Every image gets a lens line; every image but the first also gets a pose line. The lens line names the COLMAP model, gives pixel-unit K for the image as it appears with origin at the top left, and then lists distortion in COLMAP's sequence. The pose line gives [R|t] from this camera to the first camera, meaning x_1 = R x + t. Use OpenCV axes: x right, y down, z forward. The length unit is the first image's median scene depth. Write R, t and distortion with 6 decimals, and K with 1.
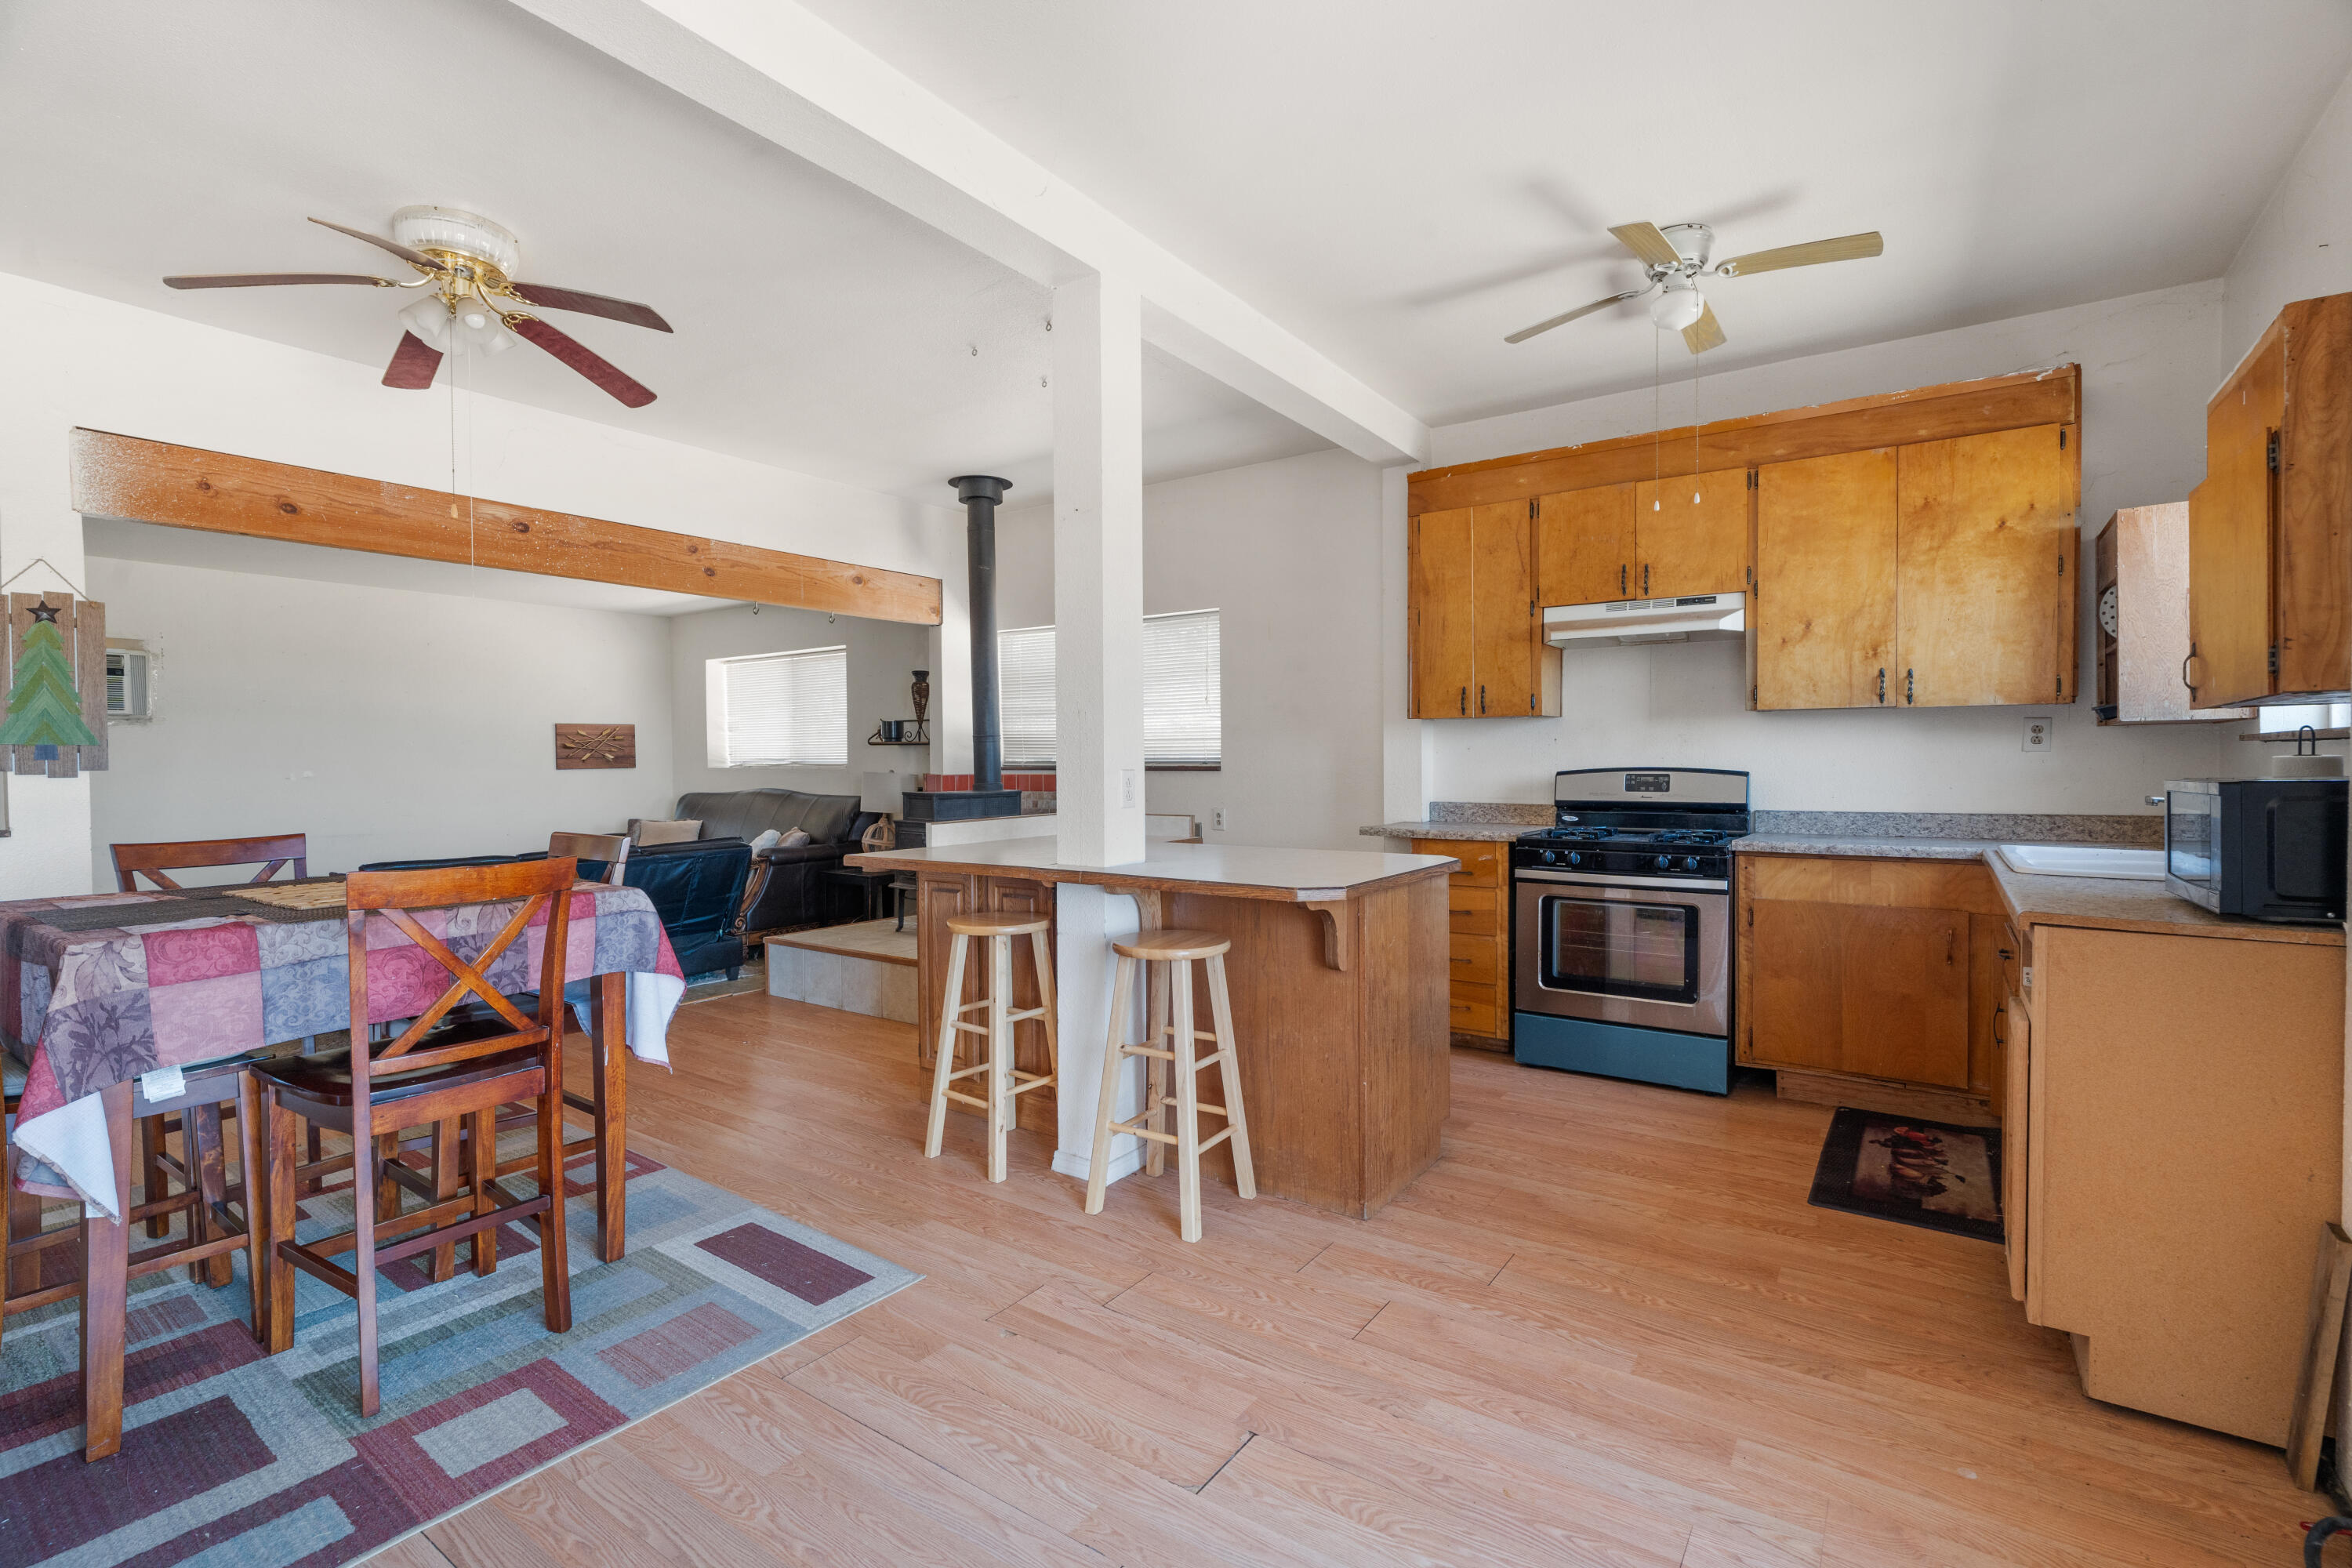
lens RADIAL K [[1064.0, 0, 1174.1], [0, 1064.0, 778.9], [0, 0, 1]] dist [-0.000328, 0.000708]
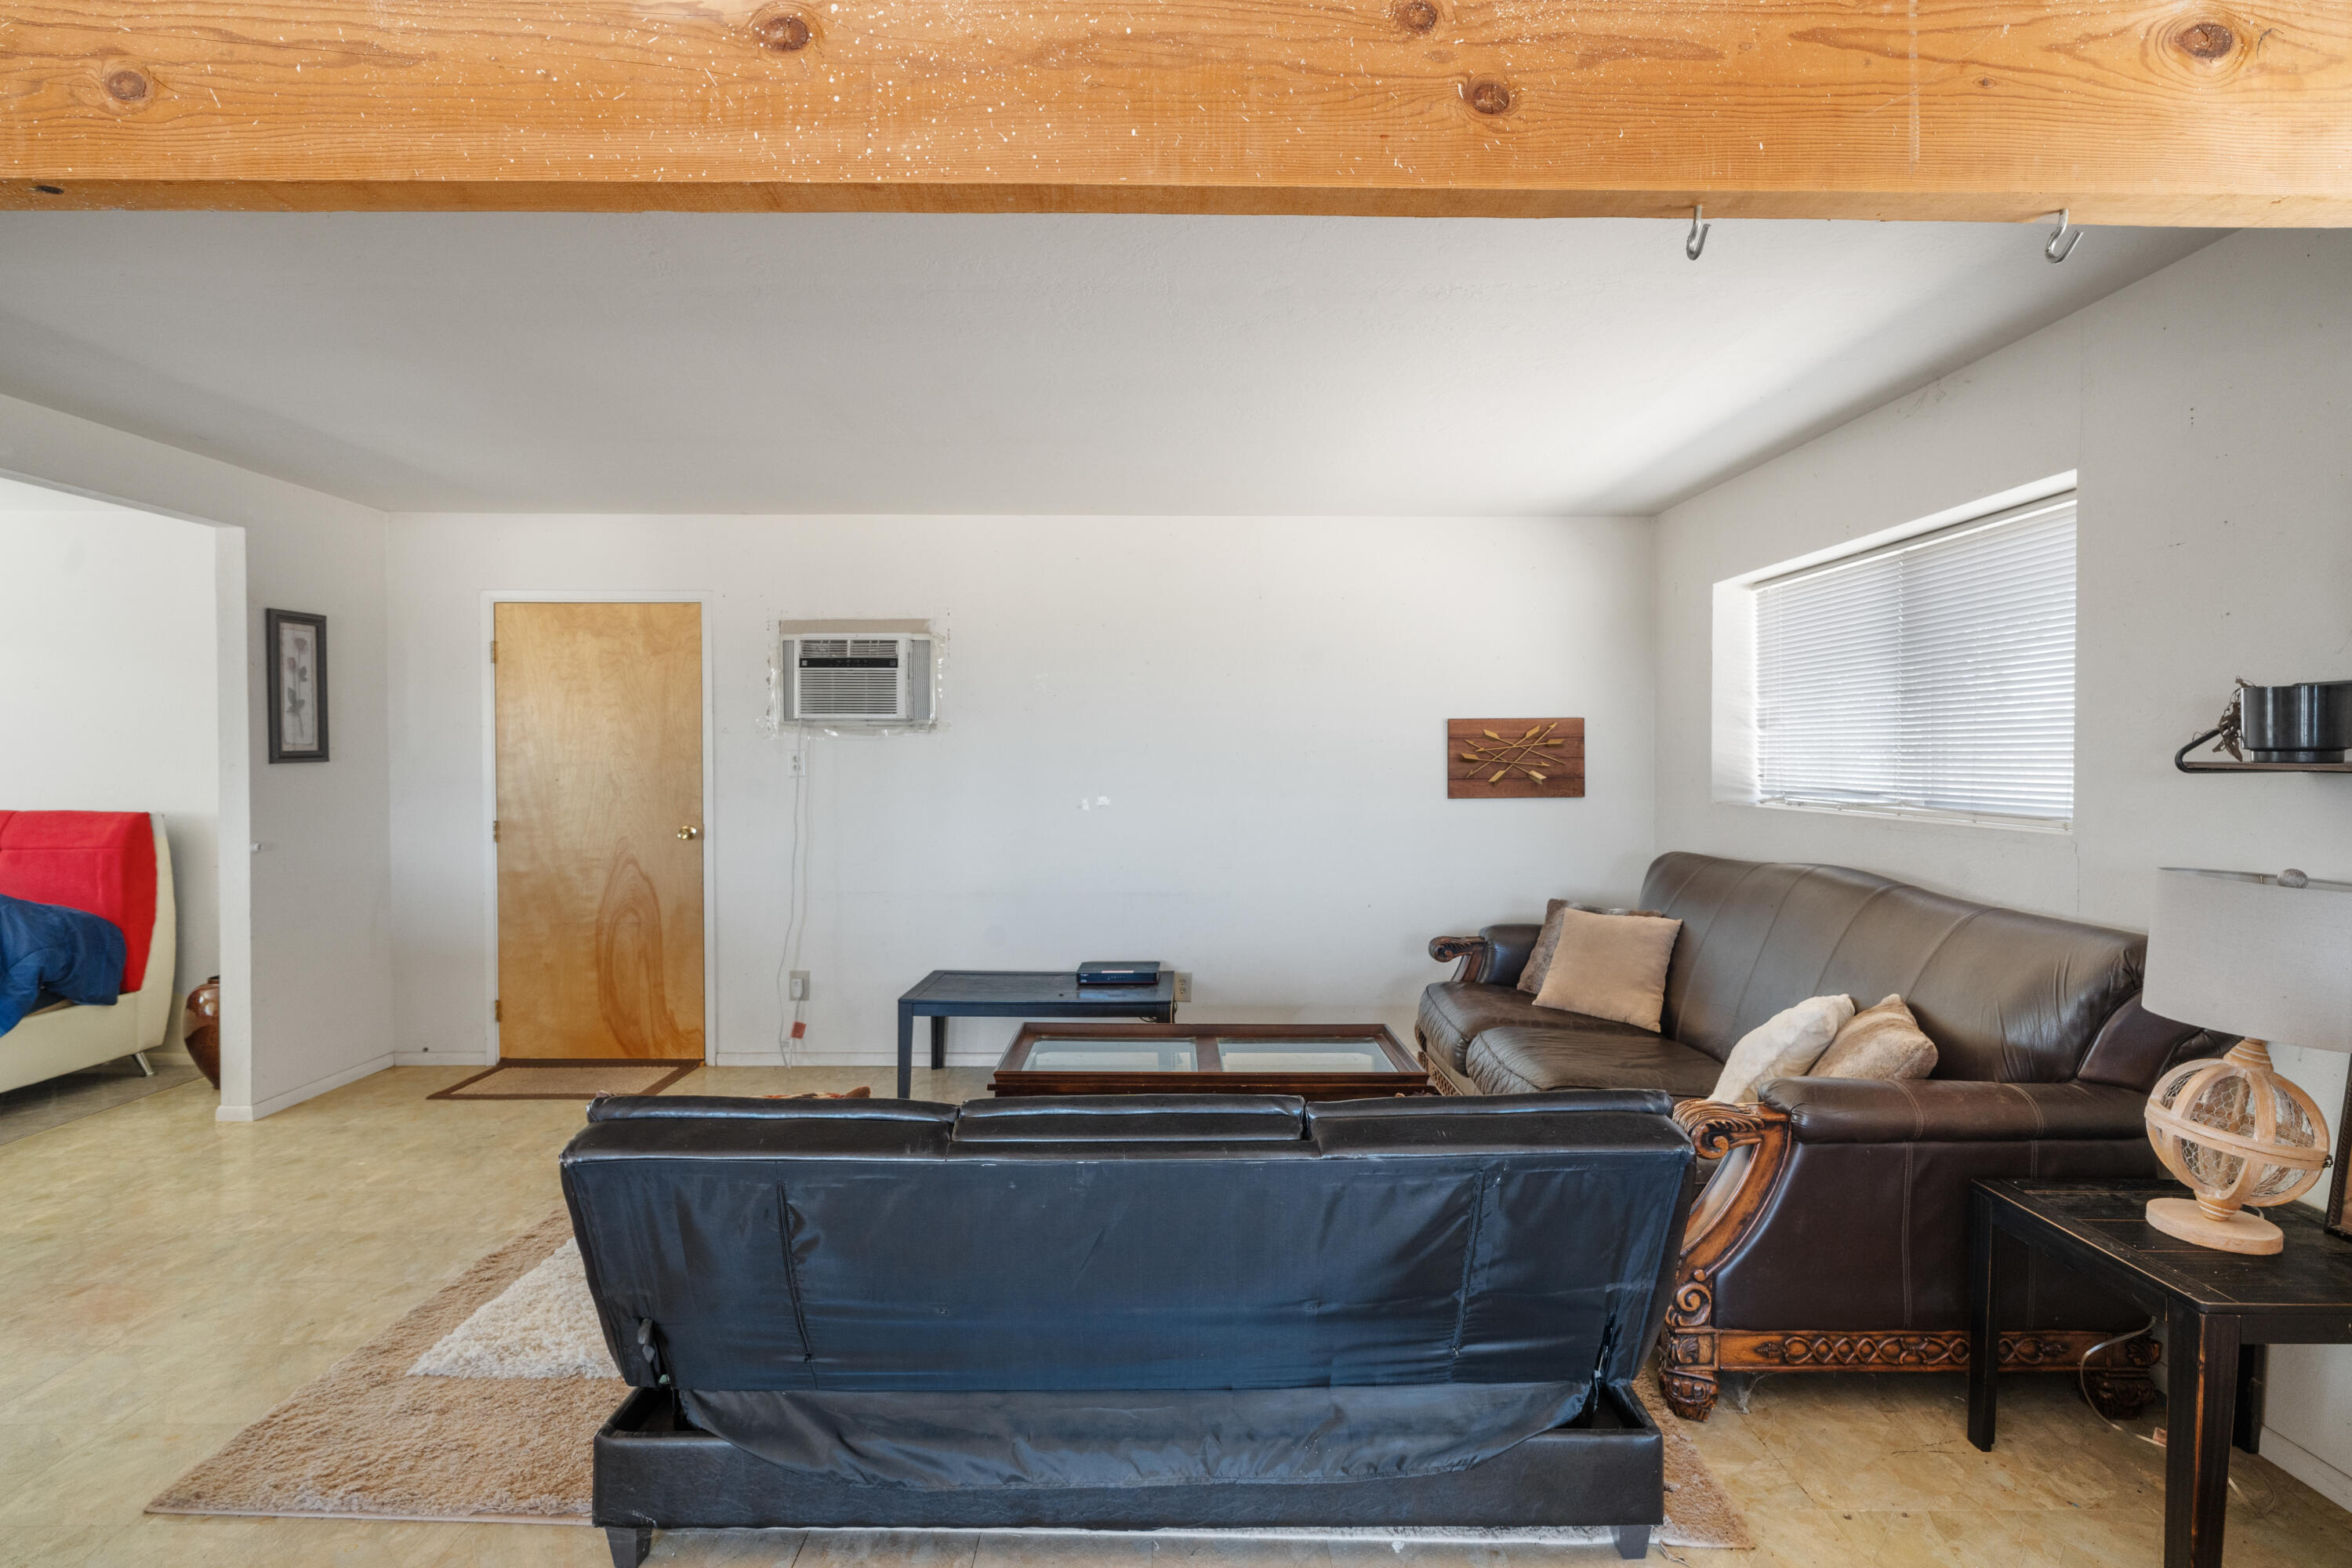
lens RADIAL K [[1118.8, 0, 1180.1], [0, 1118.8, 776.0], [0, 0, 1]] dist [-0.000060, 0.000191]
pose [[0.592012, 0.021353, -0.805646, -0.206815], [-0.019272, 0.999738, 0.012336, -0.030261], [0.805699, 0.008223, 0.592268, 0.613303]]
